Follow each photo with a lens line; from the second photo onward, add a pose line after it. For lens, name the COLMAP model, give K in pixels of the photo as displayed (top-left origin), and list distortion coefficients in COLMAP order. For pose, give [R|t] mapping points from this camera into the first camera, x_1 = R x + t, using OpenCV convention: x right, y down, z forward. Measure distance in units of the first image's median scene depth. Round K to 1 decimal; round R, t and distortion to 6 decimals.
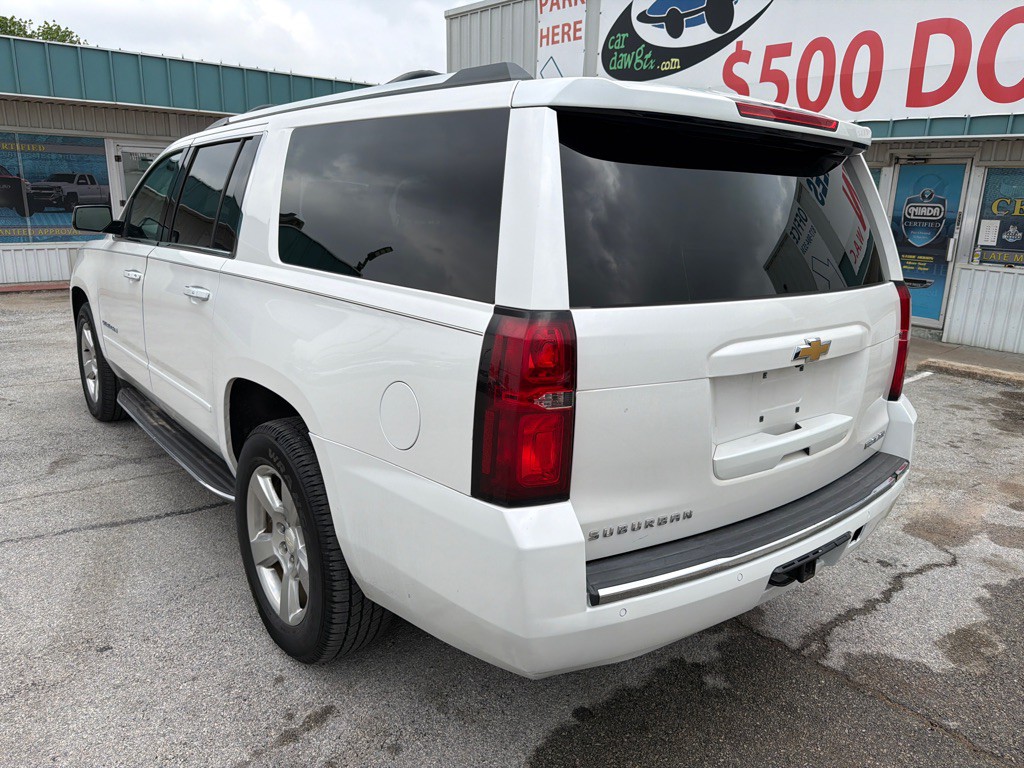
lens RADIAL K [[732.8, 0, 506.0], [0, 732.8, 384.3], [0, 0, 1]] dist [0.005140, -0.001580]
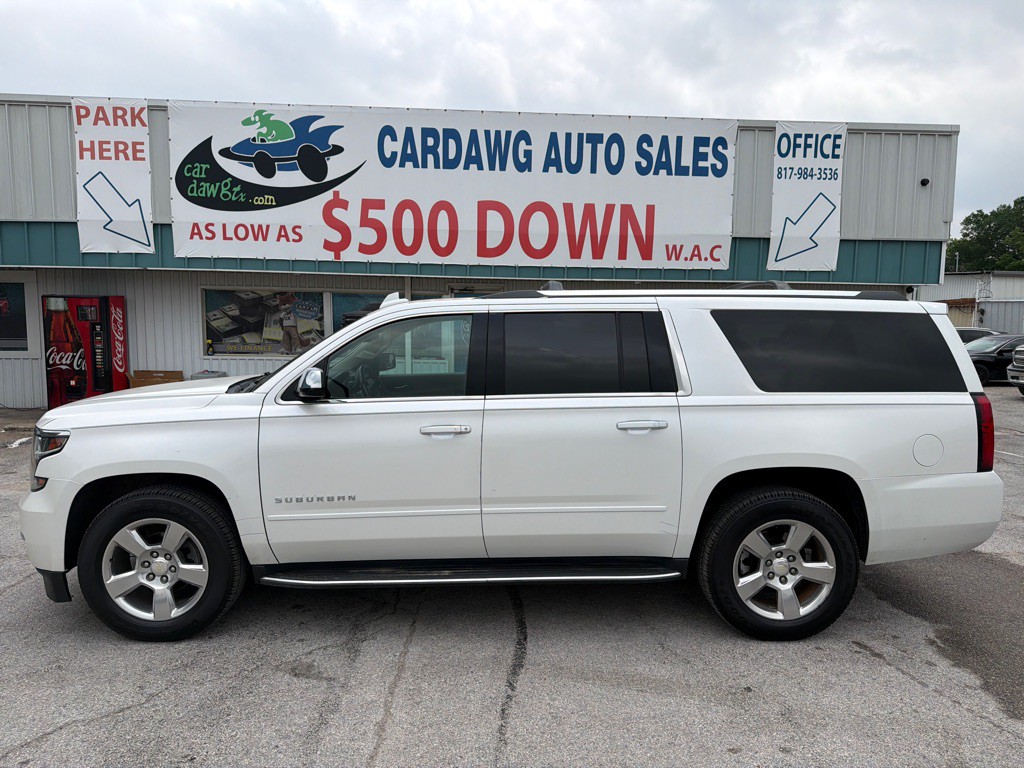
lens RADIAL K [[729.3, 0, 507.9], [0, 729.3, 388.0], [0, 0, 1]] dist [0.084868, -0.147442]
pose [[0.608903, -0.101344, 0.786744, -0.466473], [0.201255, 0.979090, -0.029641, -0.059109], [-0.767290, 0.176384, 0.616567, 0.098340]]
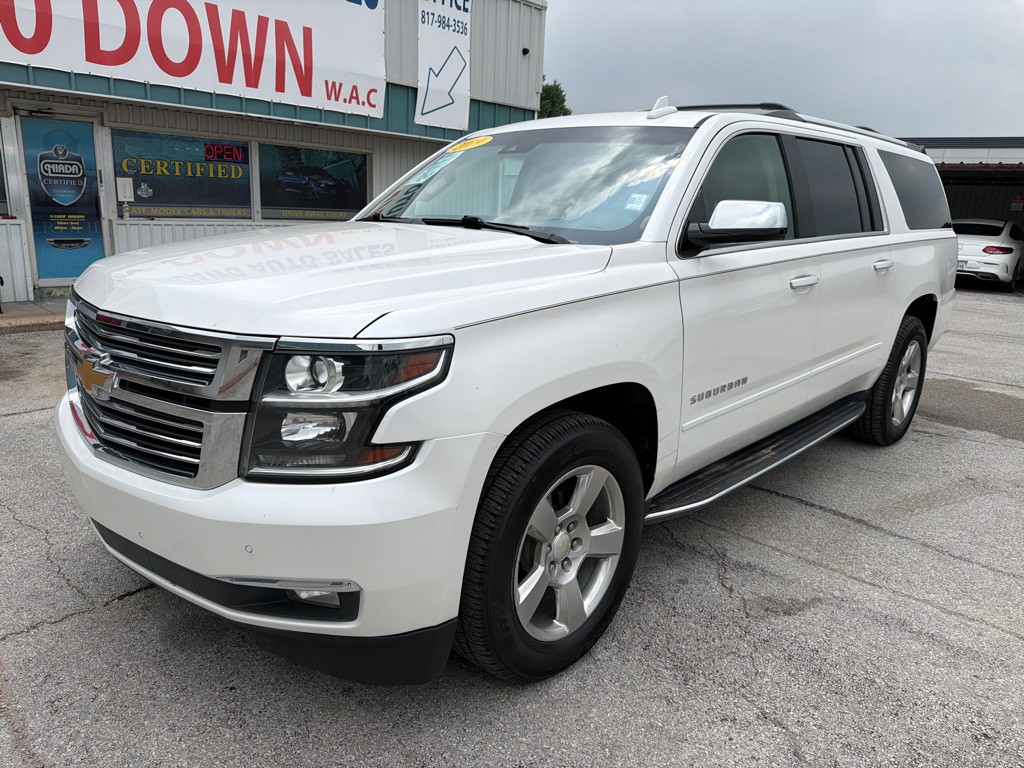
lens RADIAL K [[748.8, 0, 524.7], [0, 748.8, 379.0], [0, 0, 1]] dist [0.028533, -0.044147]
pose [[-0.161562, -0.264386, 0.950788, -0.486843], [0.195448, 0.935789, 0.293426, -0.135396], [-0.967315, 0.233237, -0.099514, 0.526302]]
